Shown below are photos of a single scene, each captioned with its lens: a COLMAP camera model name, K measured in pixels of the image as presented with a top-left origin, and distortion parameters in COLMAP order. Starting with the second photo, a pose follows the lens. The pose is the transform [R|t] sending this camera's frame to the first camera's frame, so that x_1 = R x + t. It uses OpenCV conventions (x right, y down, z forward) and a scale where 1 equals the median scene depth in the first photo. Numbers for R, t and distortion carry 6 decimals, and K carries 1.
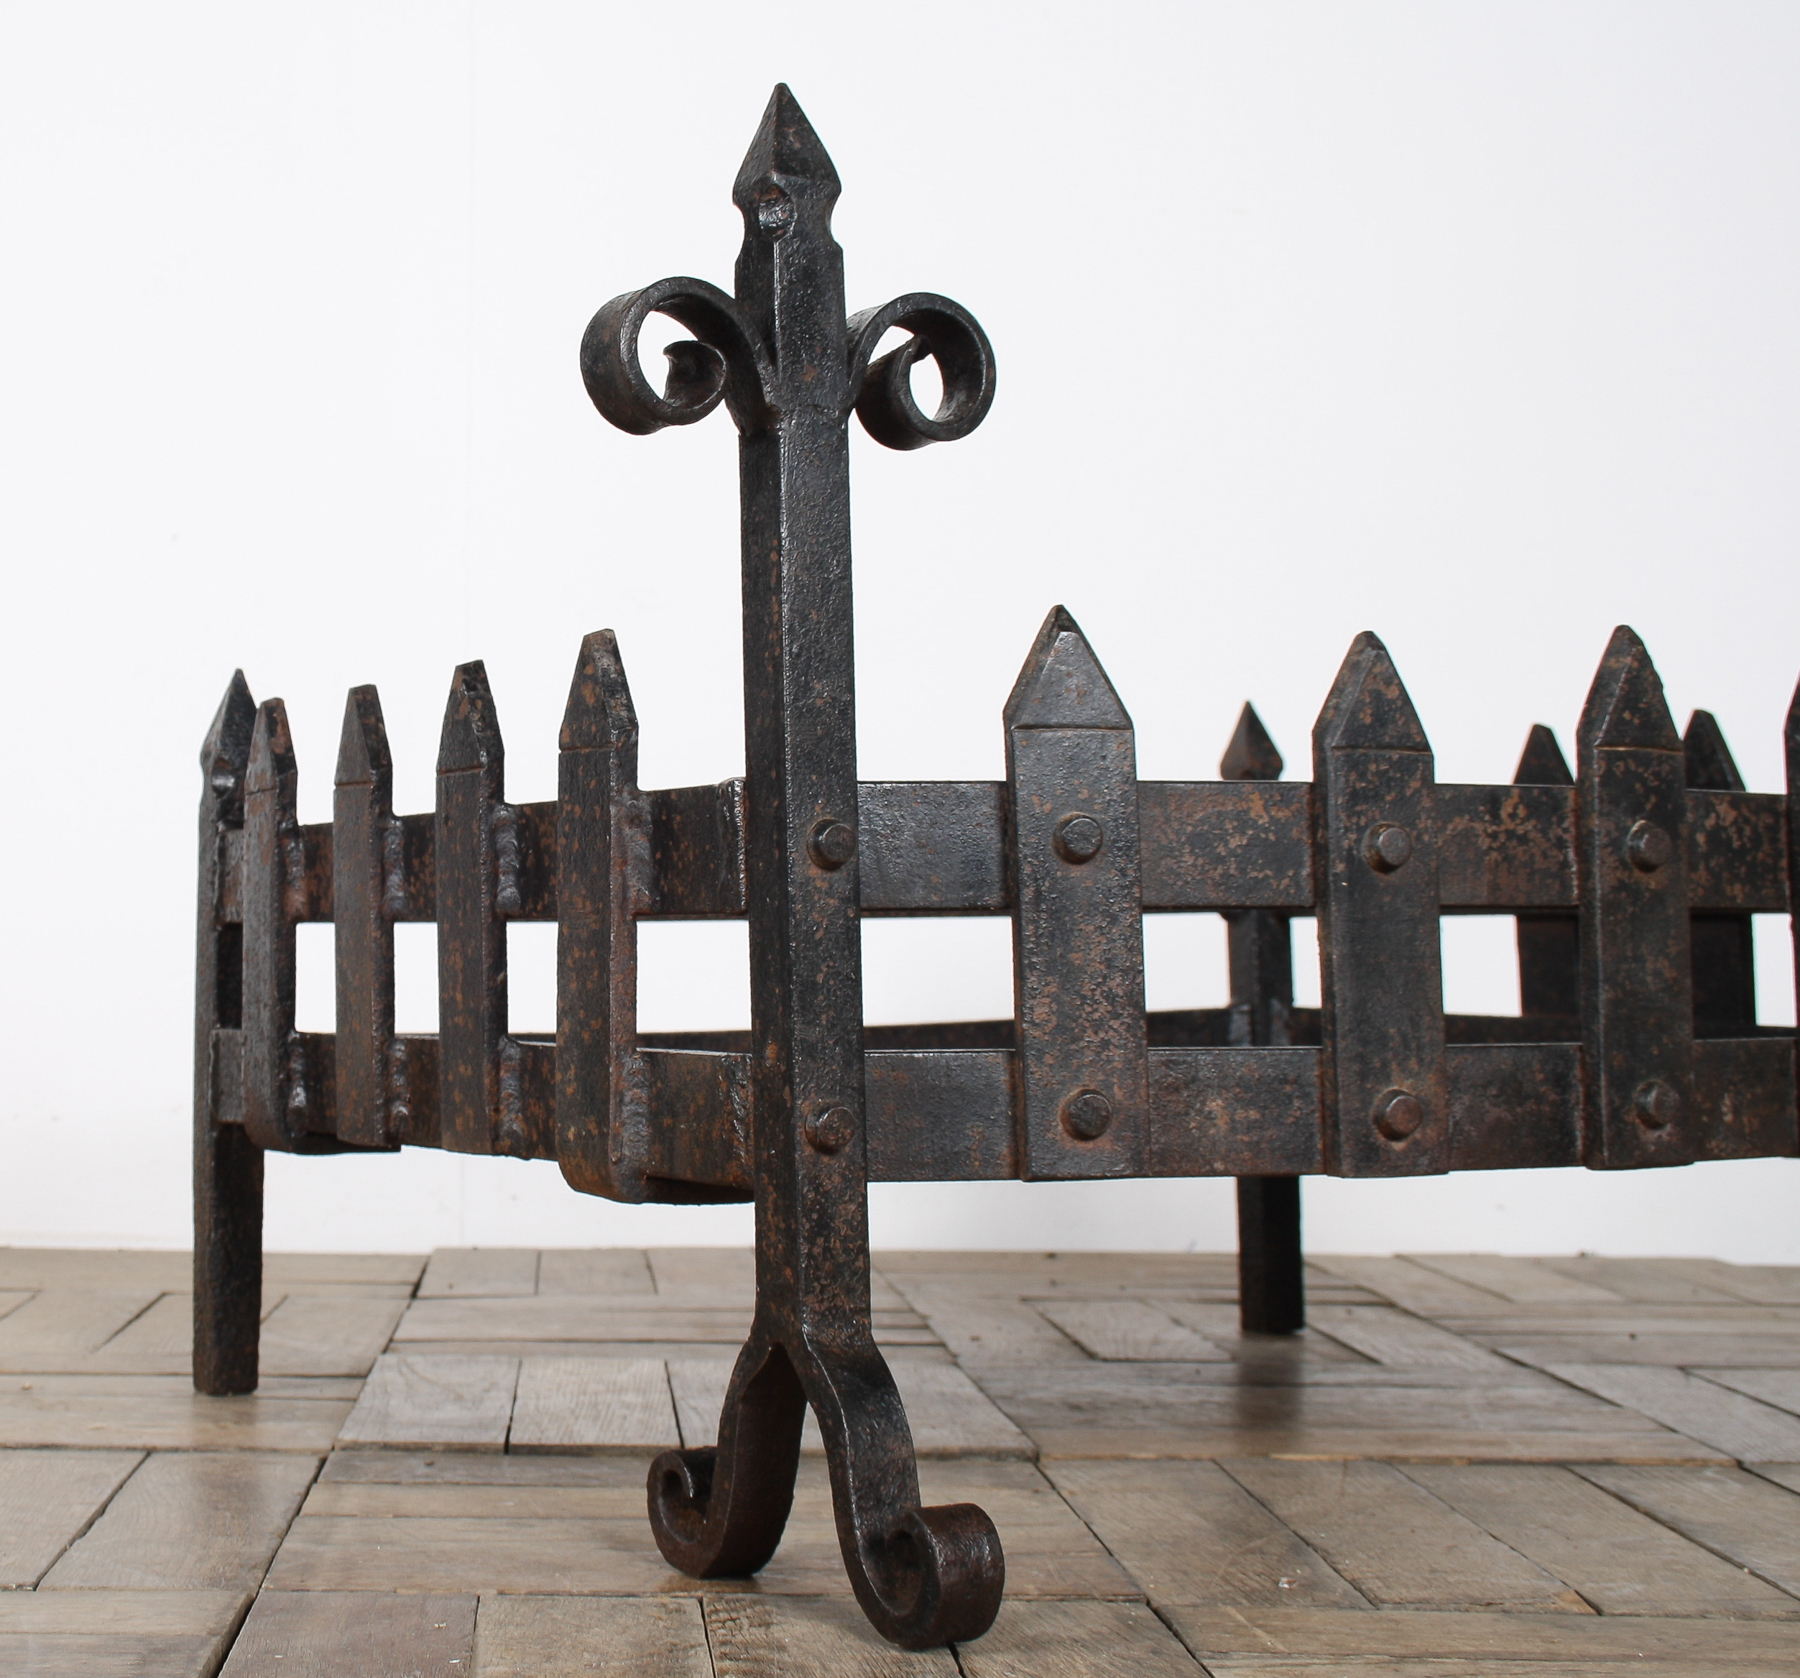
lens RADIAL K [[3222.3, 0, 472.2], [0, 3222.3, 771.8], [0, 0, 1]] dist [-0.107133, 0.161941]
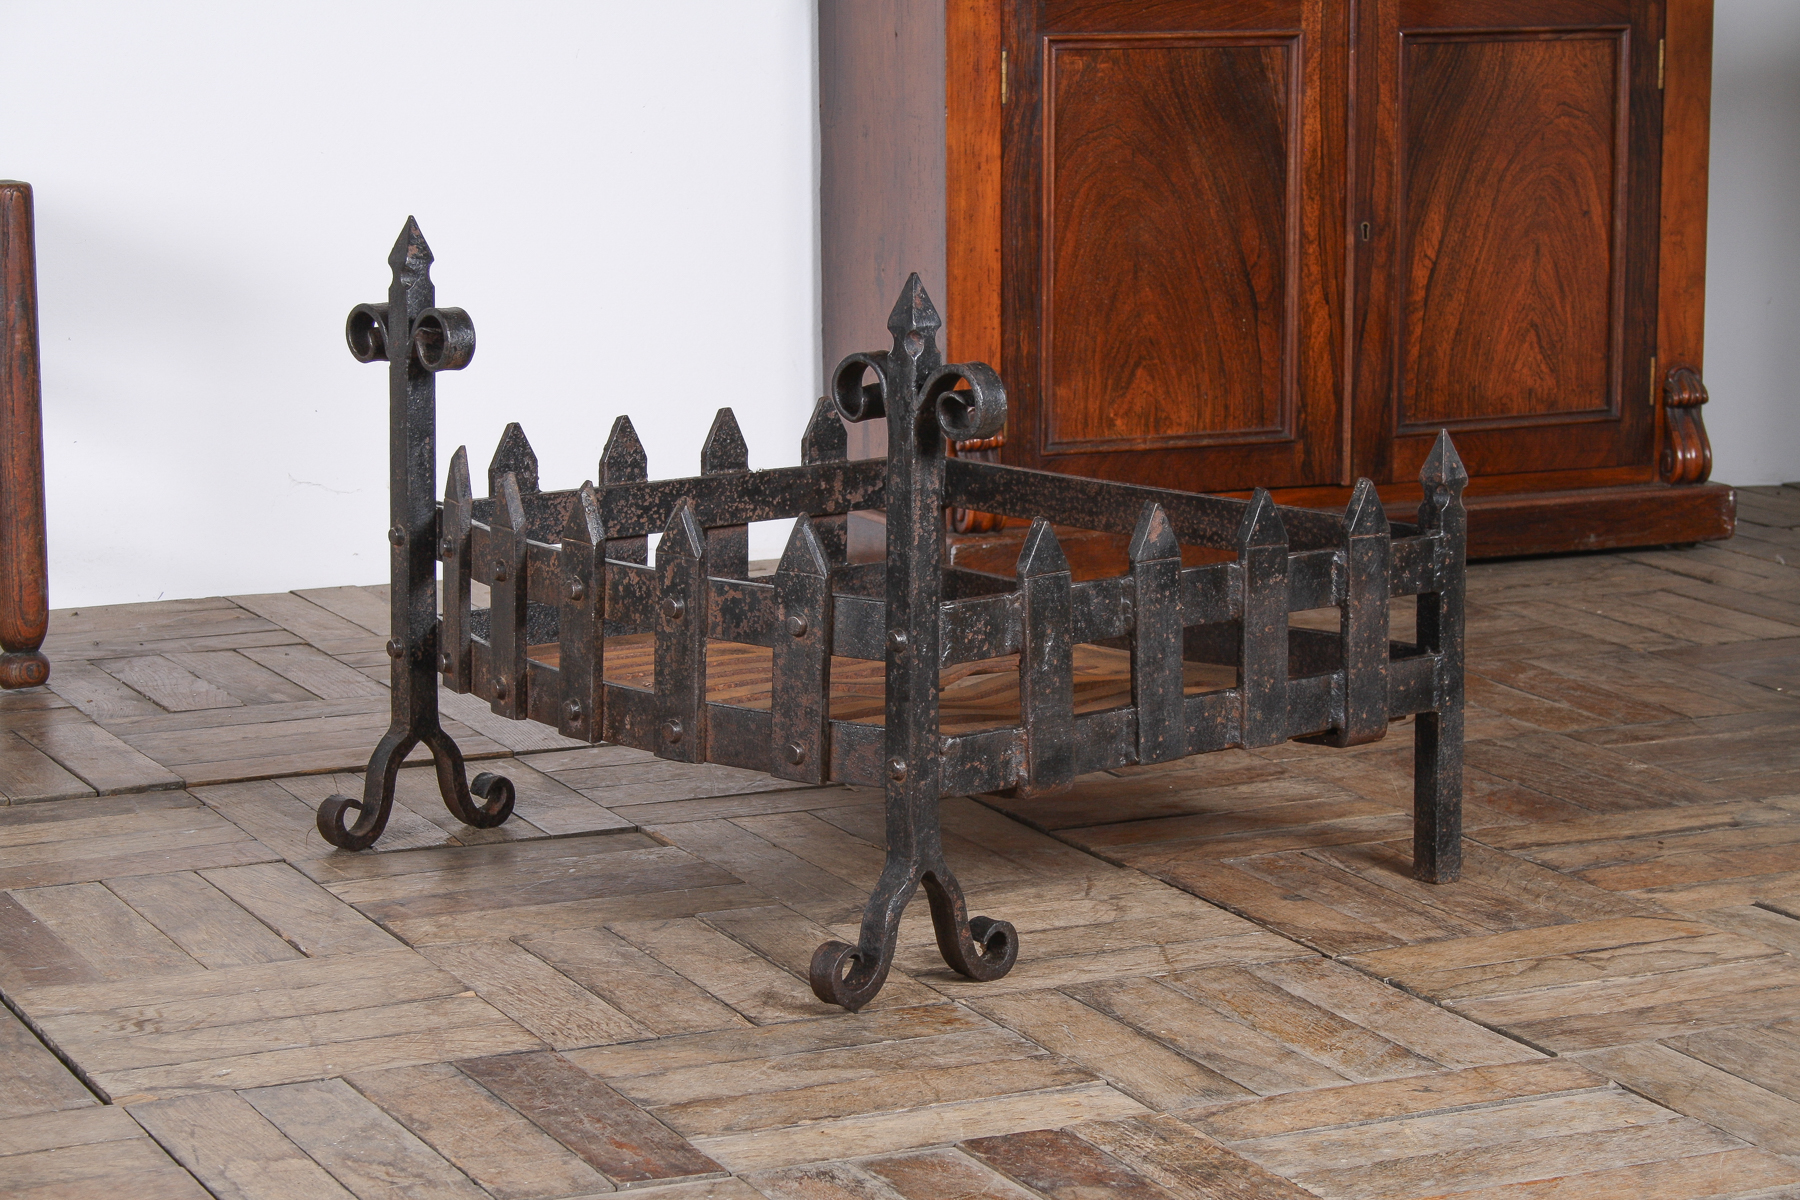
lens RADIAL K [[4647.9, 0, 892.7], [0, 4647.9, 734.0], [0, 0, 1]] dist [-0.005608, 1.031341]
pose [[0.239410, 0.184959, -0.953139, 3.434981], [0.048641, 0.978170, 0.202034, -0.502058], [0.969699, -0.094731, 0.225187, 0.525647]]
